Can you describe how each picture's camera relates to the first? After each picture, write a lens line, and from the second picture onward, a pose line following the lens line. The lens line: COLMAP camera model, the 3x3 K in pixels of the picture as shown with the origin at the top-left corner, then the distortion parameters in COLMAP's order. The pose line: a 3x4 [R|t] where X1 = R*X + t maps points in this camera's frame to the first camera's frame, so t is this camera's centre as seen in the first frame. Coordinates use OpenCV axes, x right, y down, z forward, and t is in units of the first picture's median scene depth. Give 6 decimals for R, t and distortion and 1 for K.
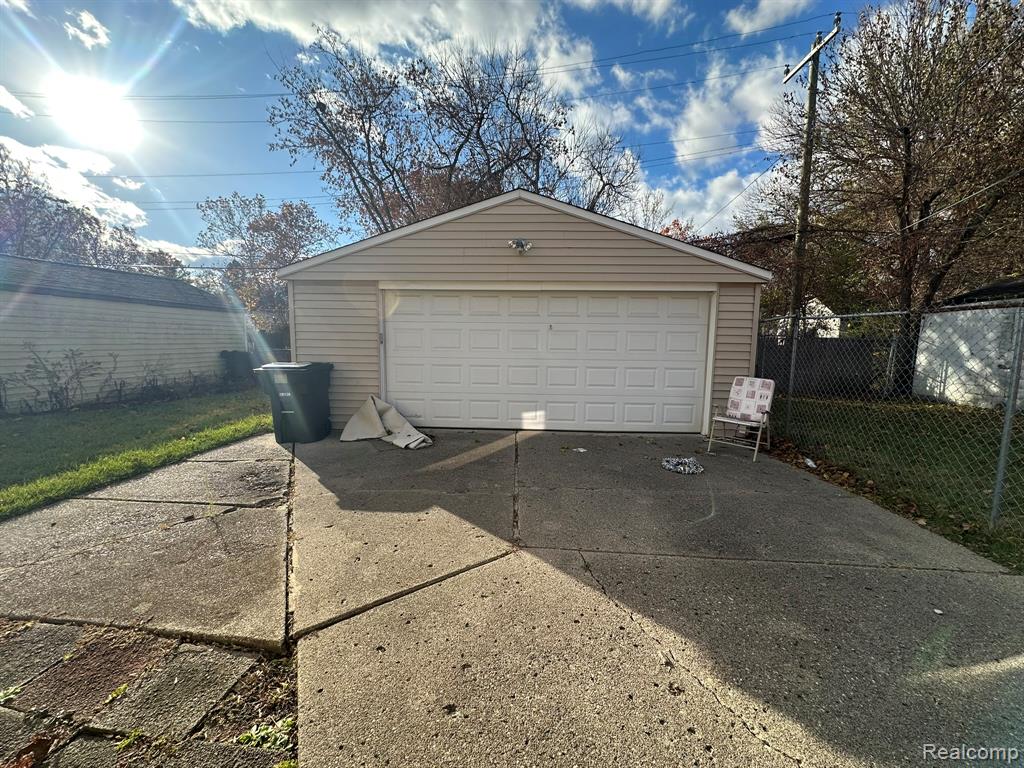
lens RADIAL K [[407.4, 0, 517.4], [0, 407.4, 383.4], [0, 0, 1]] dist [0.000020, -0.000020]
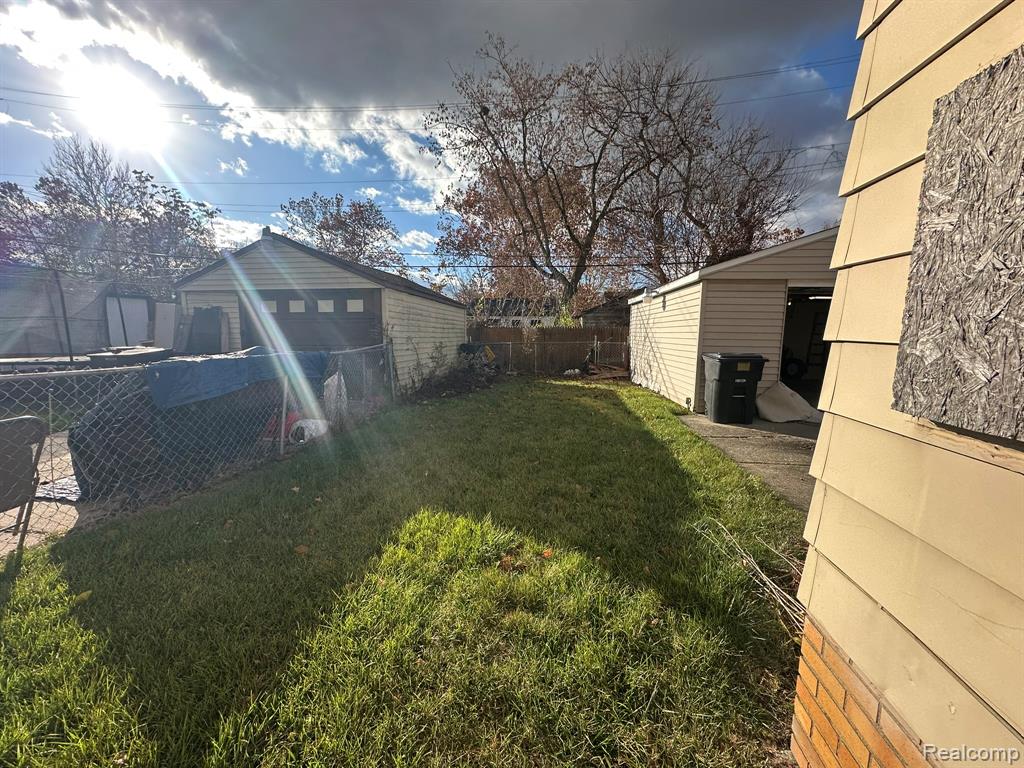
lens RADIAL K [[407.4, 0, 517.4], [0, 407.4, 383.4], [0, 0, 1]] dist [0.000020, -0.000020]
pose [[0.998348, 0.003428, -0.057358, -0.117444], [-0.002574, 0.999885, 0.014967, 0.002053], [0.057402, -0.014794, 0.998242, -0.017955]]
